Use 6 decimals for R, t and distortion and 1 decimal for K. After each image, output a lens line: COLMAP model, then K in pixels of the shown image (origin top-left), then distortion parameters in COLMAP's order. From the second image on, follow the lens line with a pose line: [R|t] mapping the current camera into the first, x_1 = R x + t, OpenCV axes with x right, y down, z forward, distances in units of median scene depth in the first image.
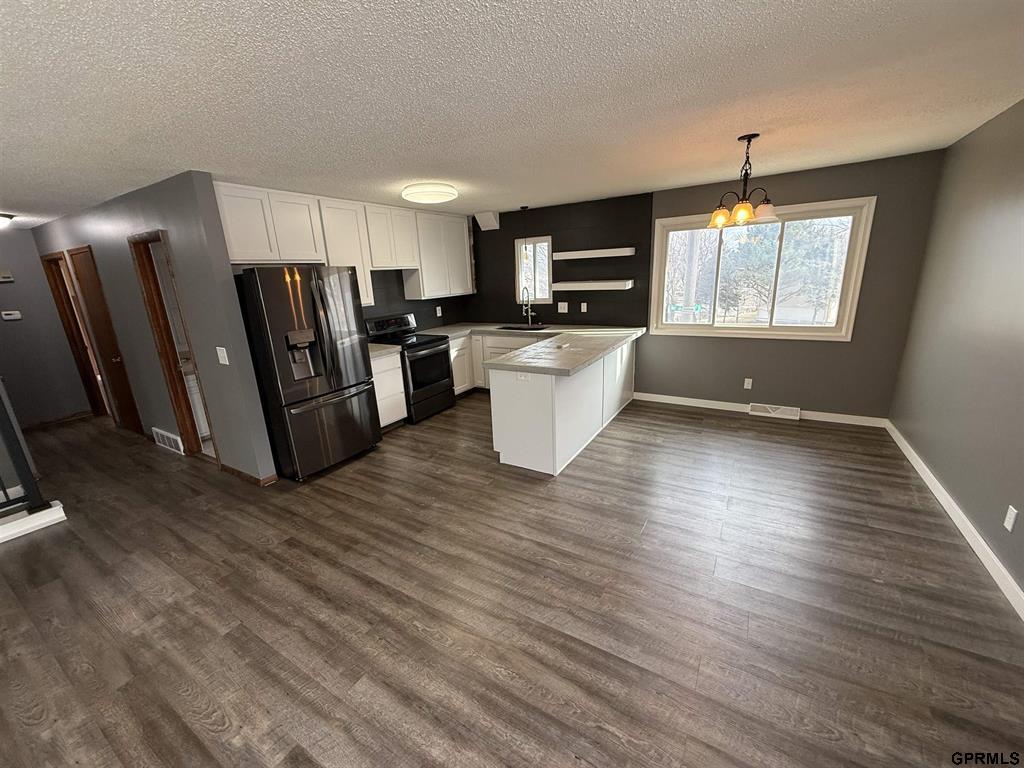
lens RADIAL K [[407.0, 0, 510.1], [0, 407.0, 385.6], [0, 0, 1]] dist [0.000608, 0.000043]
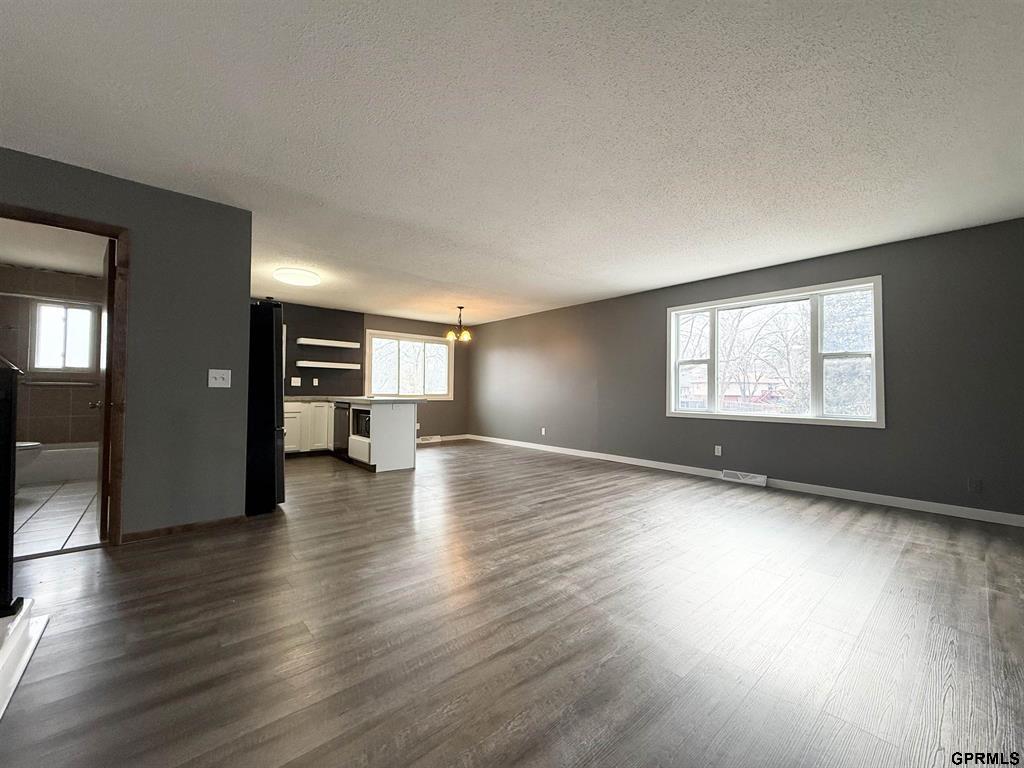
lens RADIAL K [[407.0, 0, 510.1], [0, 407.0, 385.6], [0, 0, 1]] dist [0.000608, 0.000043]
pose [[0.299634, 0.064501, 0.951871, -0.906807], [0.231750, 0.962908, -0.138200, 0.147782], [-0.925479, 0.262006, 0.273572, 0.082199]]
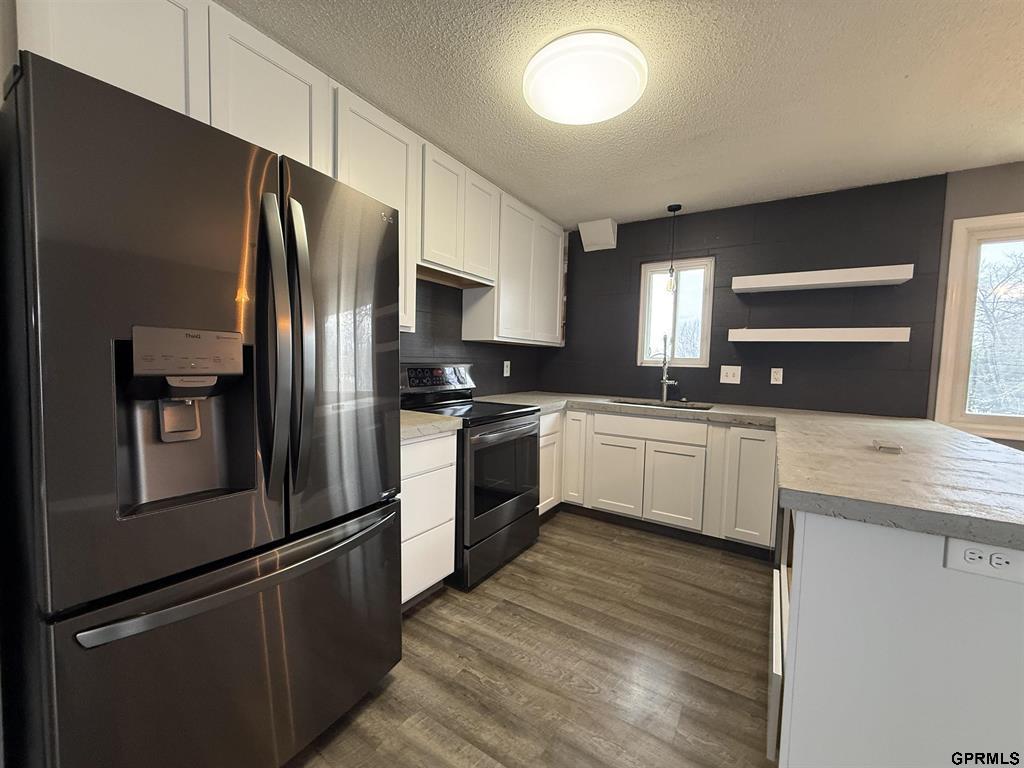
lens RADIAL K [[411.1, 0, 506.8], [0, 411.1, 386.2], [0, 0, 1]] dist [-0.011868, 0.000077]
pose [[0.996954, 0.073525, -0.026015, -0.183058], [-0.077299, 0.975853, -0.204292, -0.036025], [0.010366, 0.205680, 0.978564, 0.470349]]
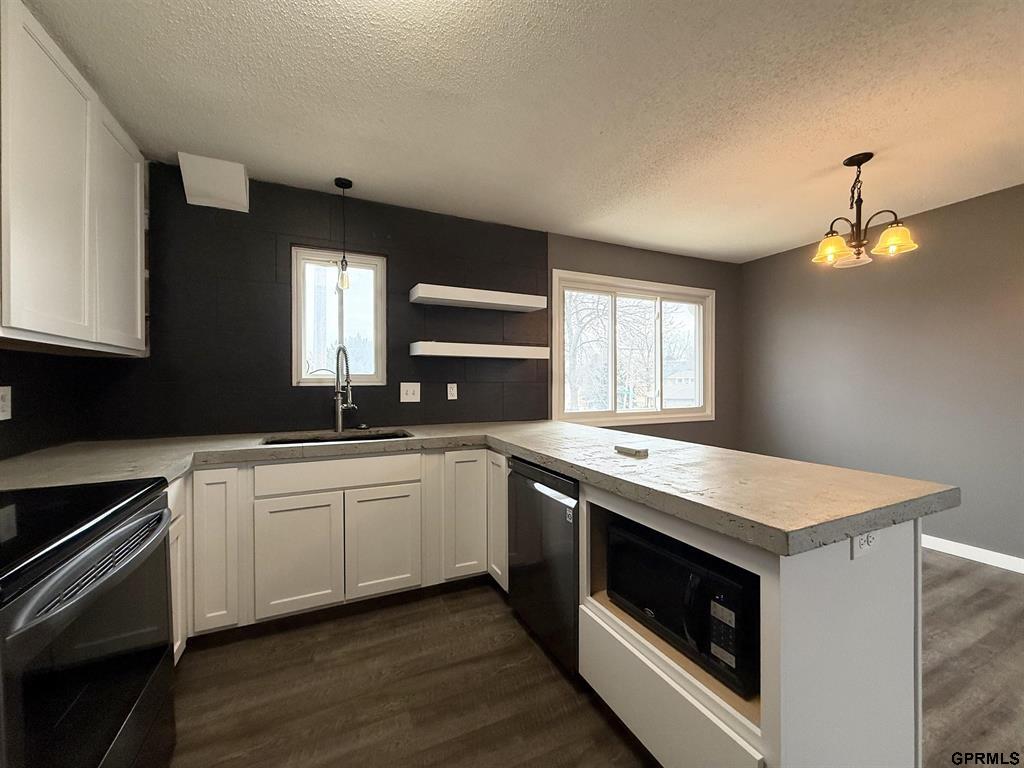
lens RADIAL K [[407.0, 0, 510.1], [0, 407.0, 385.6], [0, 0, 1]] dist [0.000608, 0.000043]
pose [[0.551592, 0.037414, 0.833275, -0.250026], [0.200851, 0.963641, -0.176222, -0.090677], [-0.809571, 0.264567, 0.524022, 0.676598]]
